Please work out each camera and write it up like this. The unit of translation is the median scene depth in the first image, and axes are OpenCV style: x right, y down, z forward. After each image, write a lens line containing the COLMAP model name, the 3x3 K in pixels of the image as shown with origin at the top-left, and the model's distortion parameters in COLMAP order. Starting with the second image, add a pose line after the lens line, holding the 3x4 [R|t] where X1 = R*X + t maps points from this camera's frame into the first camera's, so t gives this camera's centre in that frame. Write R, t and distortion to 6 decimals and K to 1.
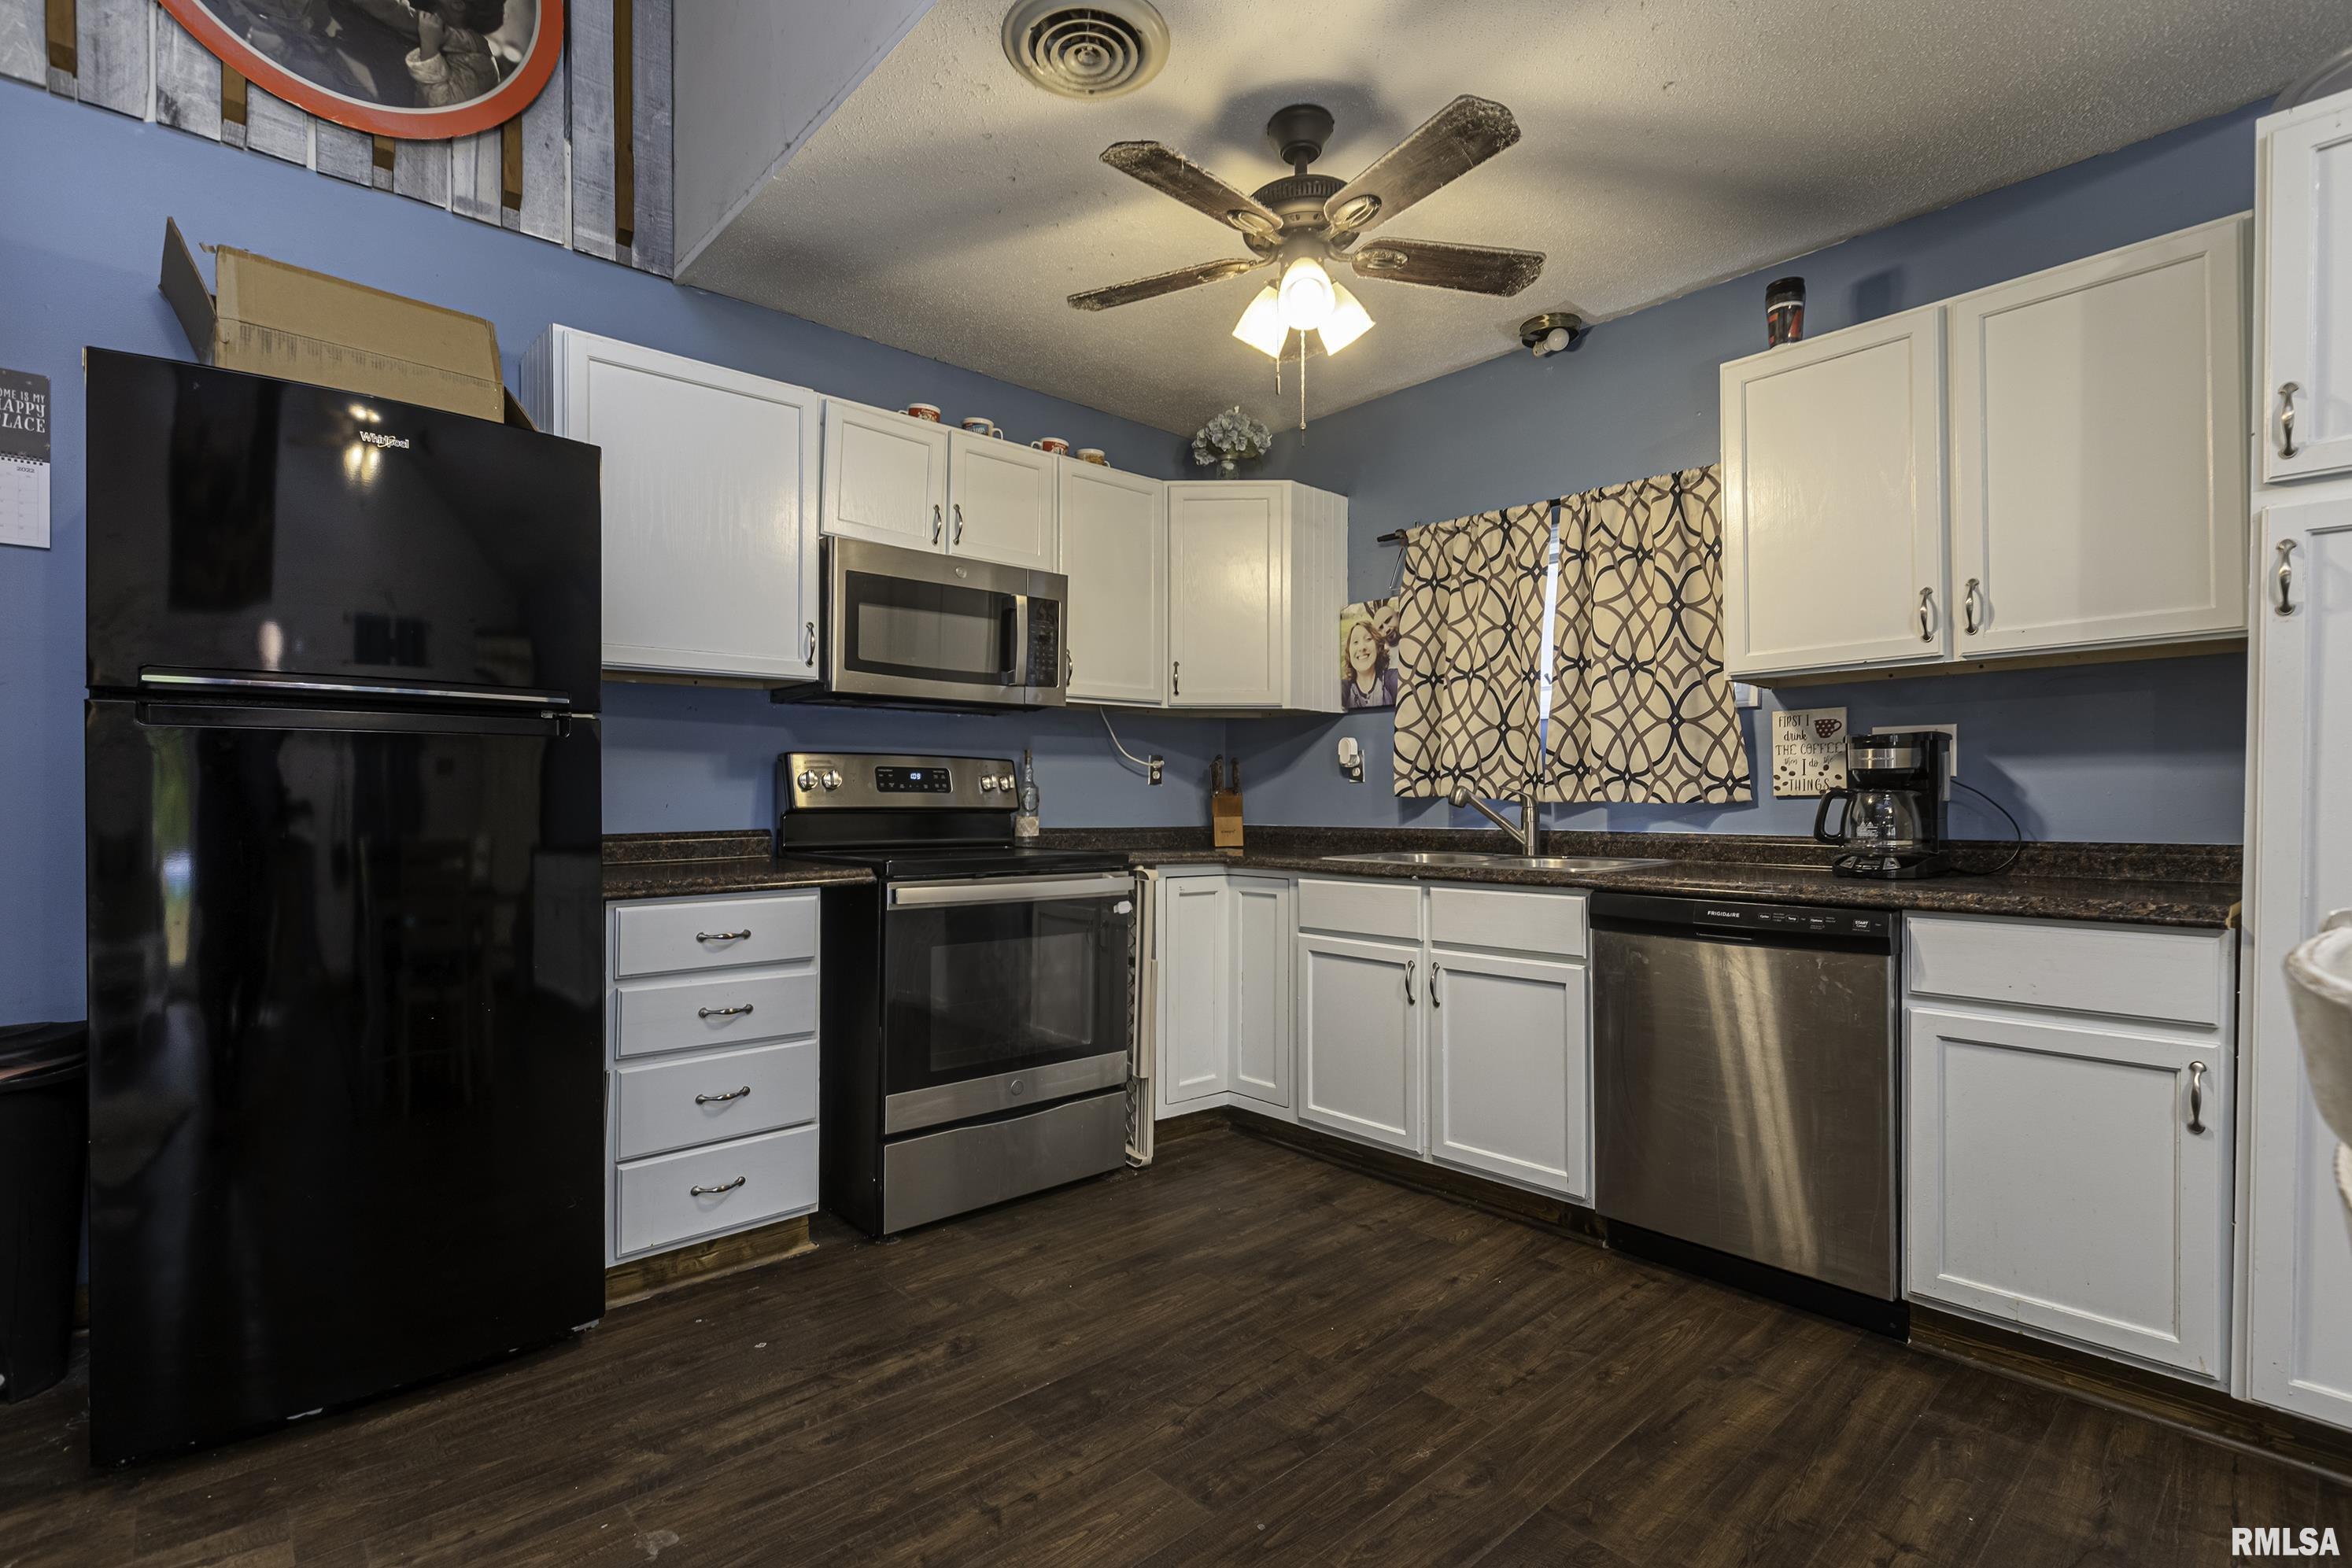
lens RADIAL K [[1096.3, 0, 1178.2], [0, 1096.3, 802.4], [0, 0, 1]] dist [-0.001101, -0.000658]
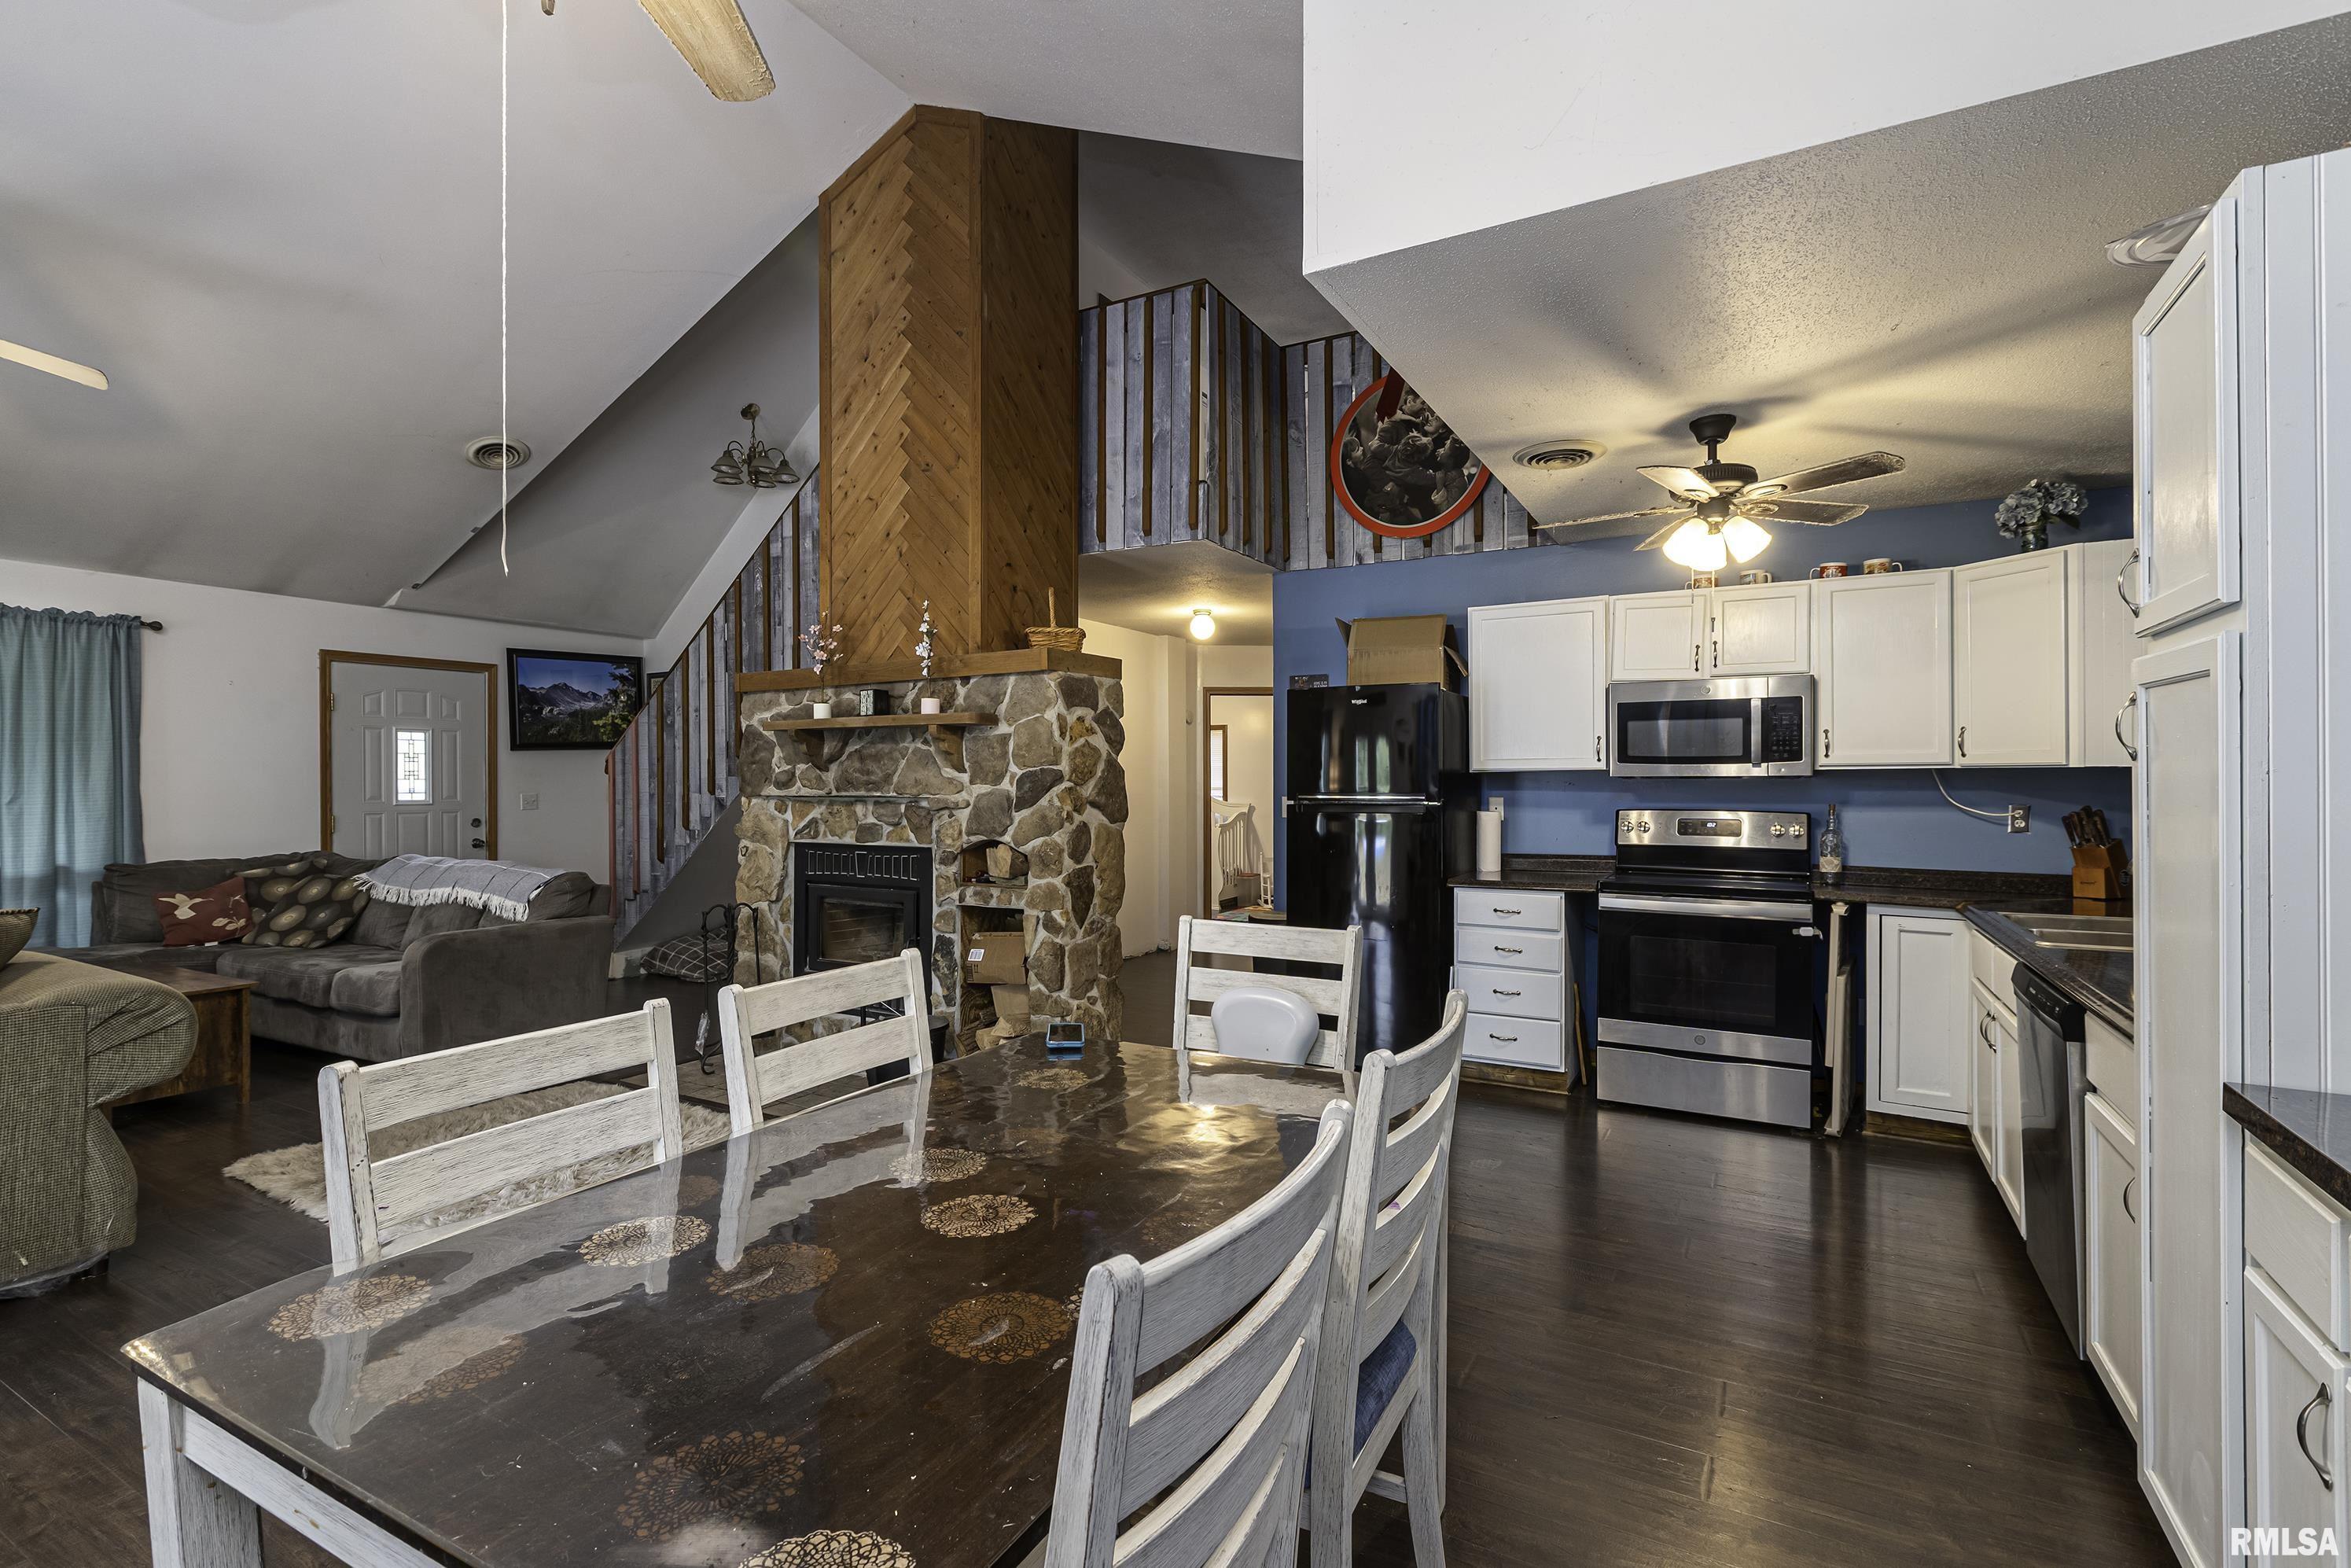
lens RADIAL K [[1102.8, 0, 1181.9], [0, 1102.8, 783.5], [0, 0, 1]] dist [0.000799, 0.000594]
pose [[0.317792, 0.001146, -0.948160, 0.974035], [-0.003490, 0.999994, 0.000039, -0.080601], [0.948154, 0.003297, 0.317795, -0.139496]]
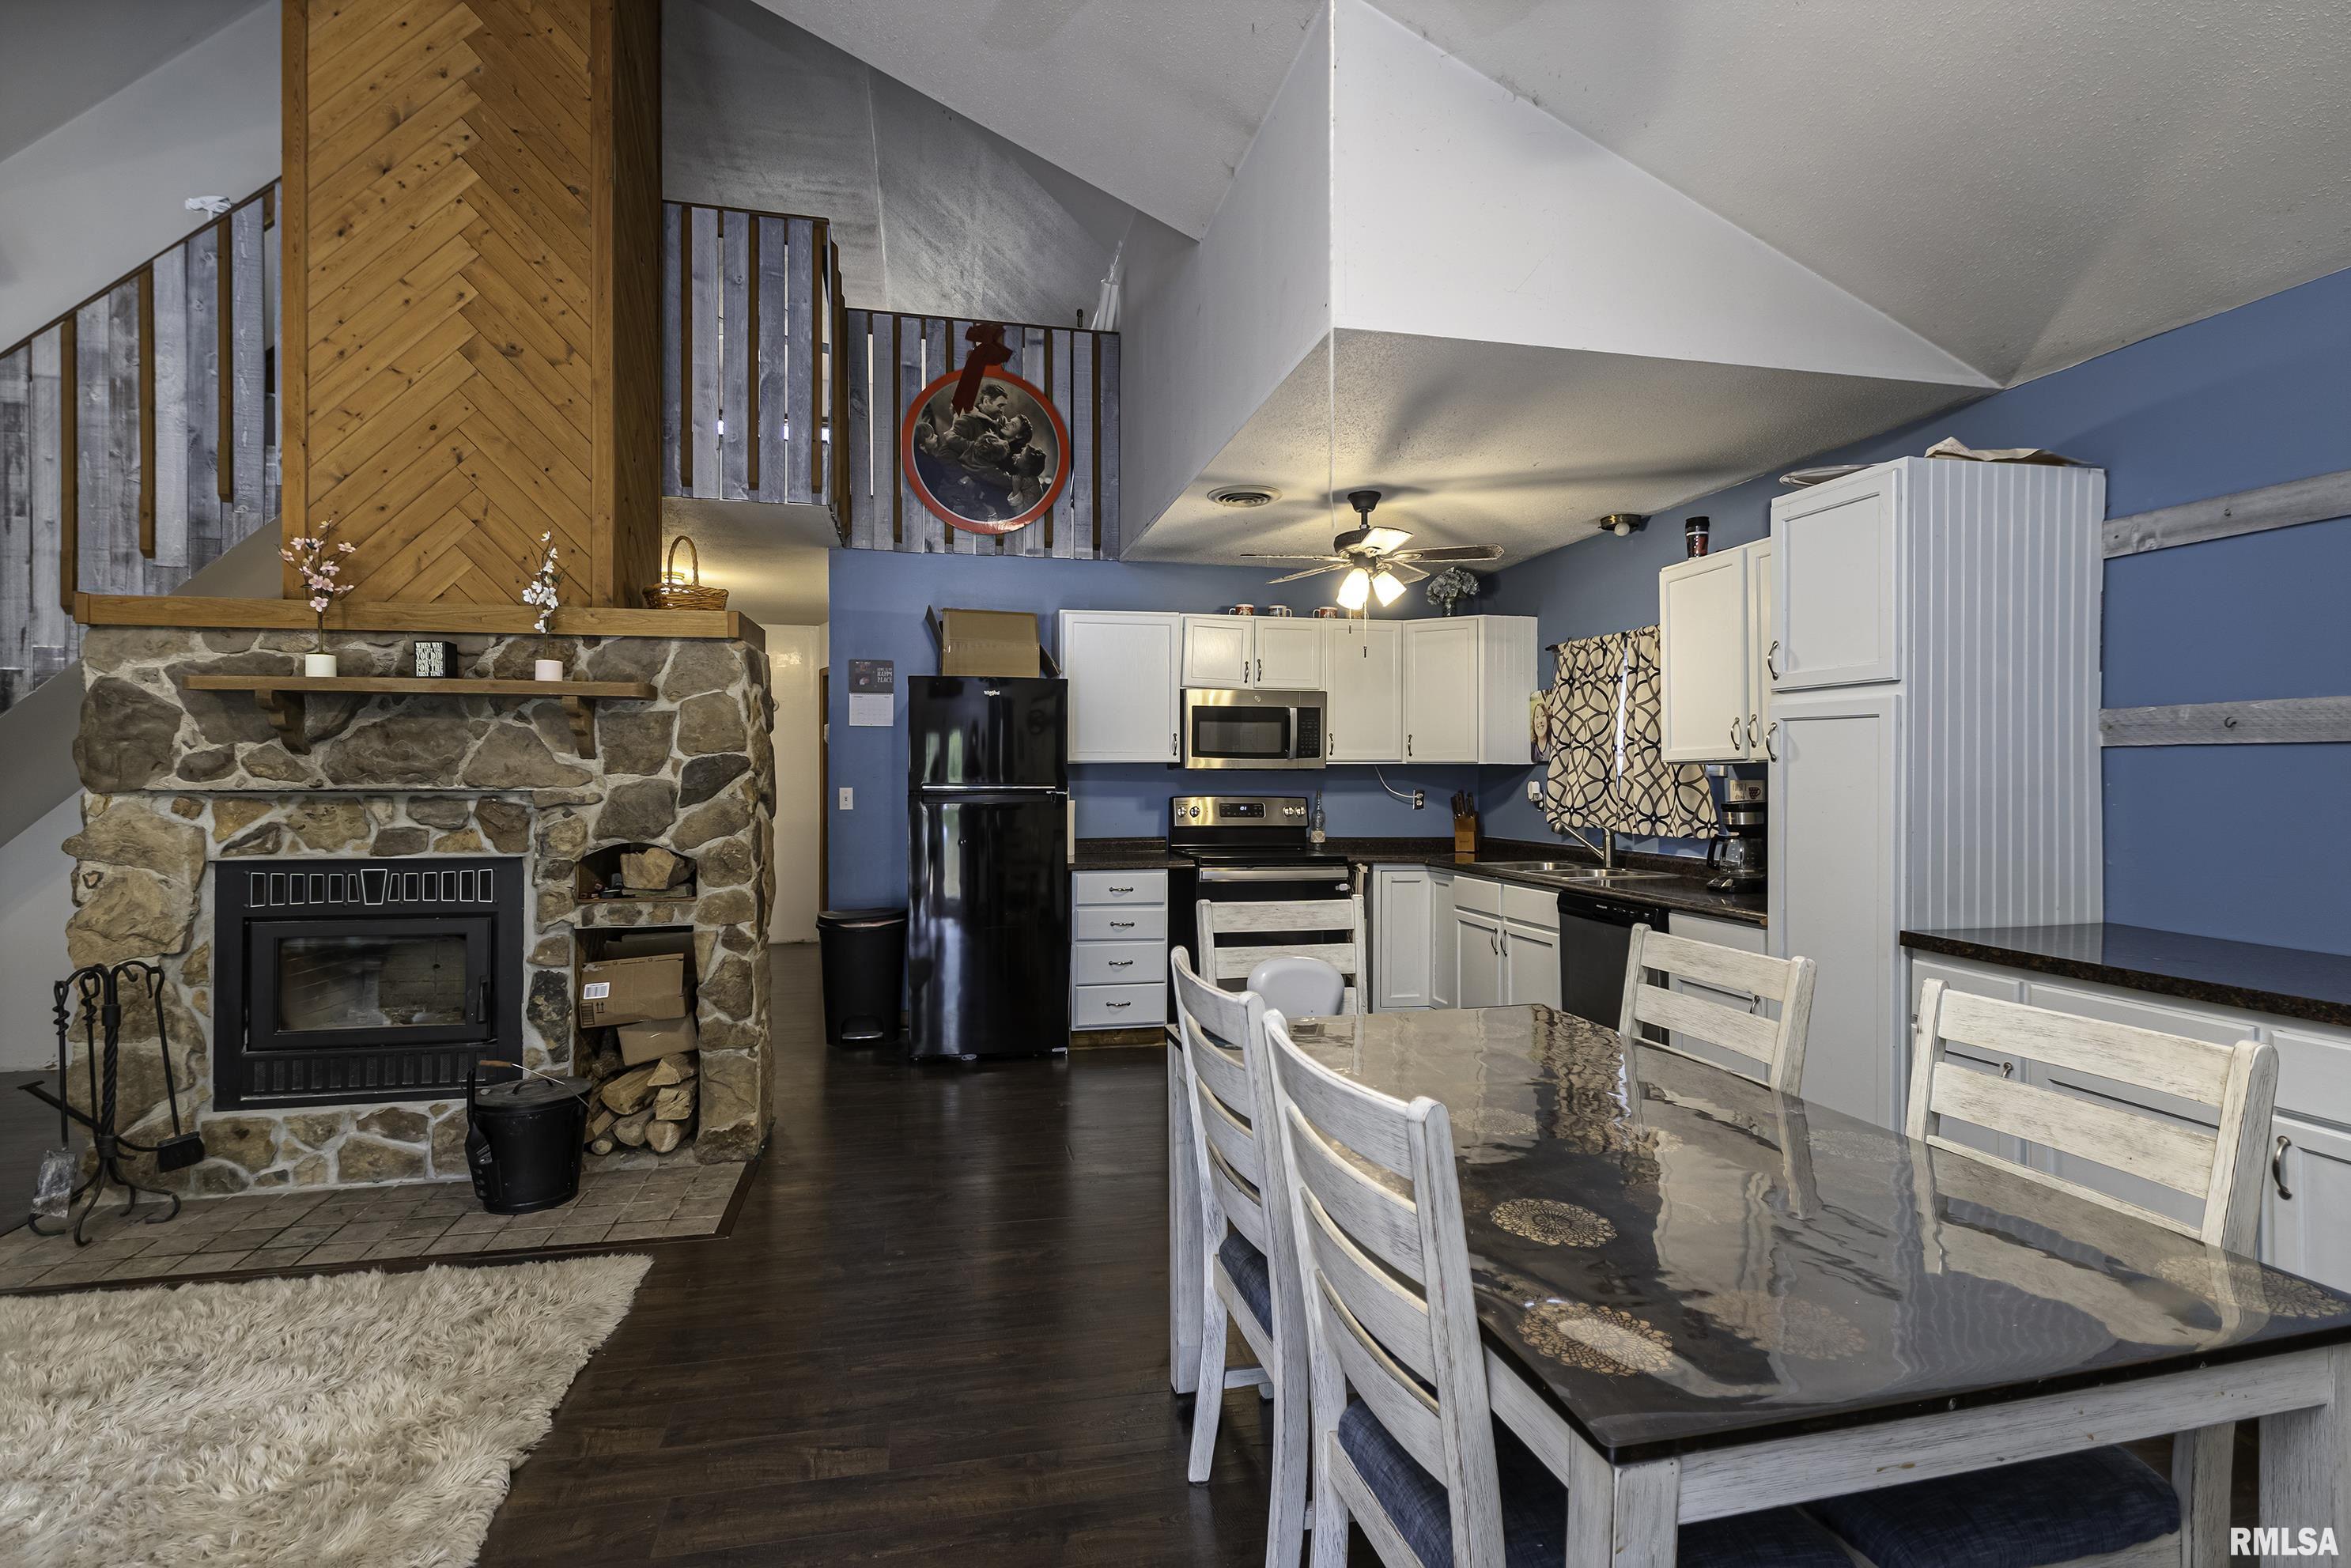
lens RADIAL K [[1102.7, 0, 1181.9], [0, 1102.7, 783.5], [0, 0, 1]] dist [0.000799, 0.000594]
pose [[0.874918, 0.006758, -0.484224, 0.576700], [-0.004851, 0.999975, 0.005190, -0.077104], [0.484247, -0.002192, 0.874928, -0.661311]]
